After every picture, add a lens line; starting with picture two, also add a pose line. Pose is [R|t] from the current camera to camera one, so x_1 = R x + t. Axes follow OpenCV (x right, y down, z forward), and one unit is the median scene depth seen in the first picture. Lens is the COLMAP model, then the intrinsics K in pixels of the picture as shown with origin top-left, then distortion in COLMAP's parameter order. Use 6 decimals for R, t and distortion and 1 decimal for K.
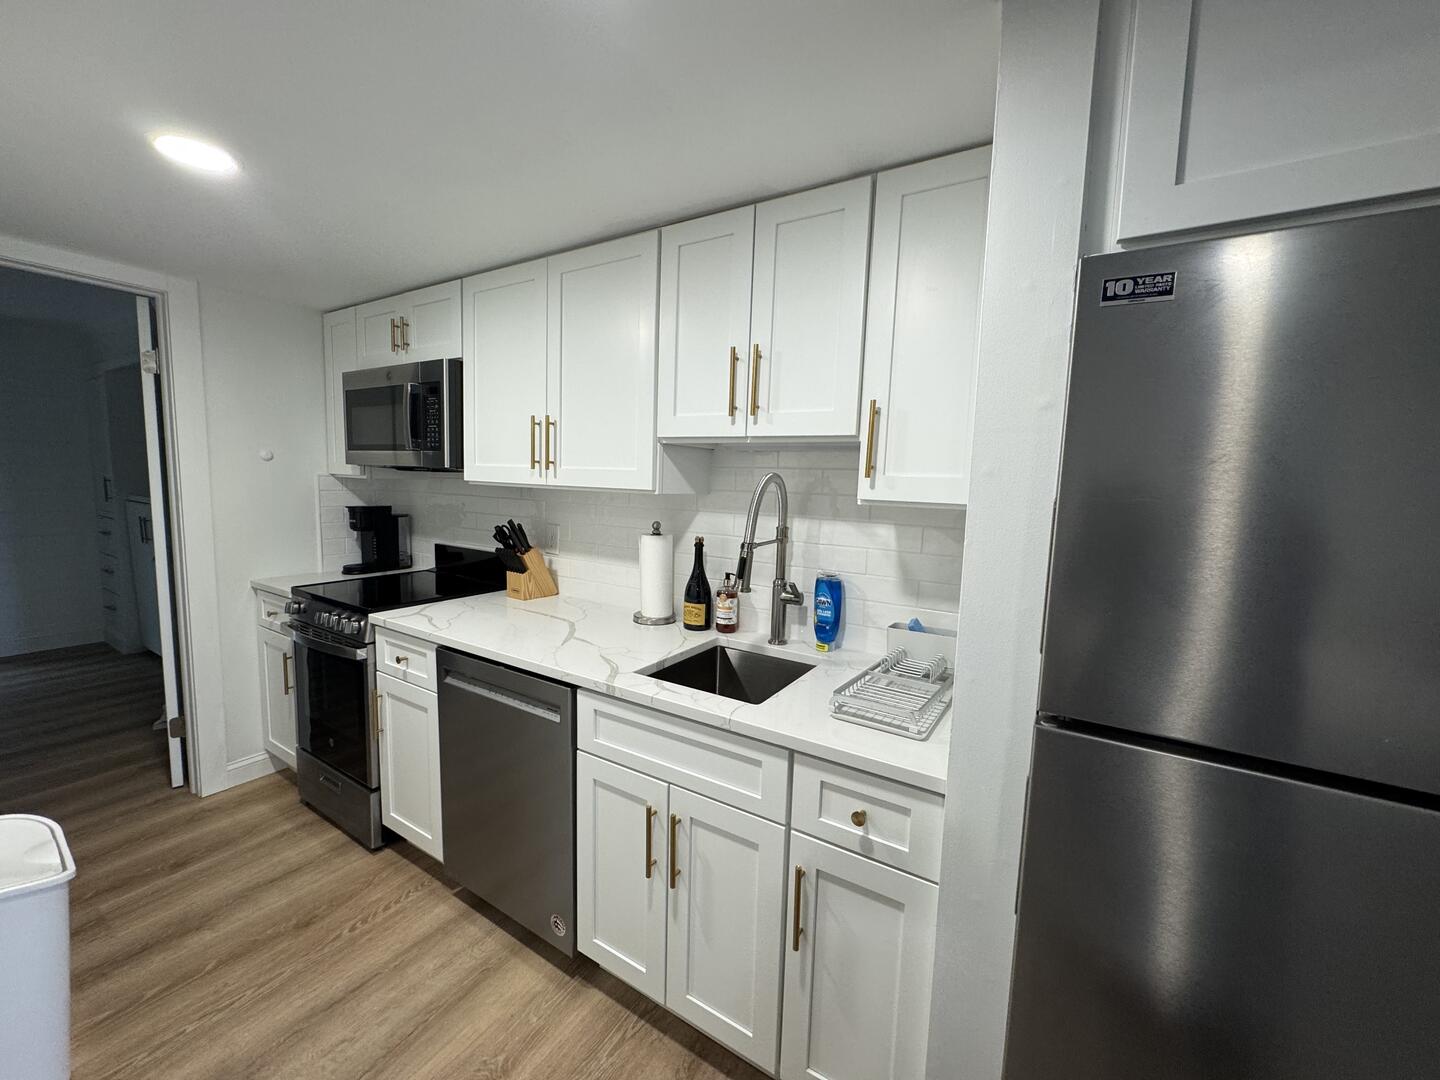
lens RADIAL K [[572.3, 0, 720.0], [0, 572.3, 540.0], [0, 0, 1]] dist [-0.002419, -0.000144]
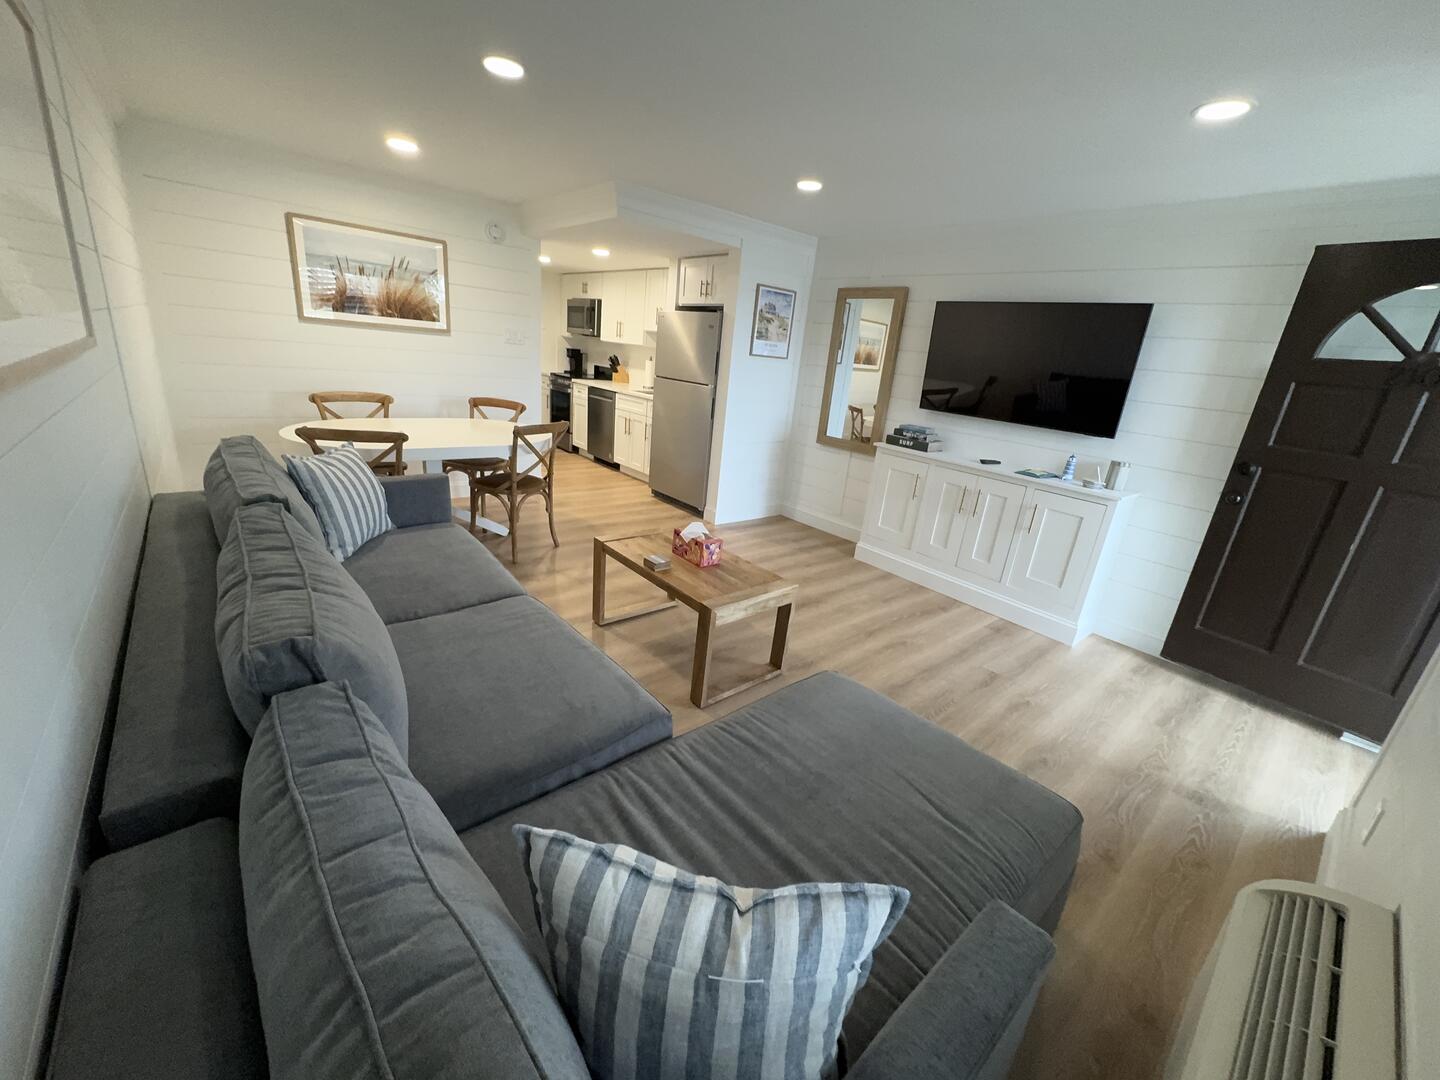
lens RADIAL K [[572.3, 0, 720.0], [0, 572.3, 540.0], [0, 0, 1]] dist [-0.002419, -0.000144]
pose [[0.950571, 0.154845, -0.269141, 1.152966], [-0.098417, 0.972341, 0.211821, 0.225541], [0.294497, -0.174862, 0.939518, -1.884202]]
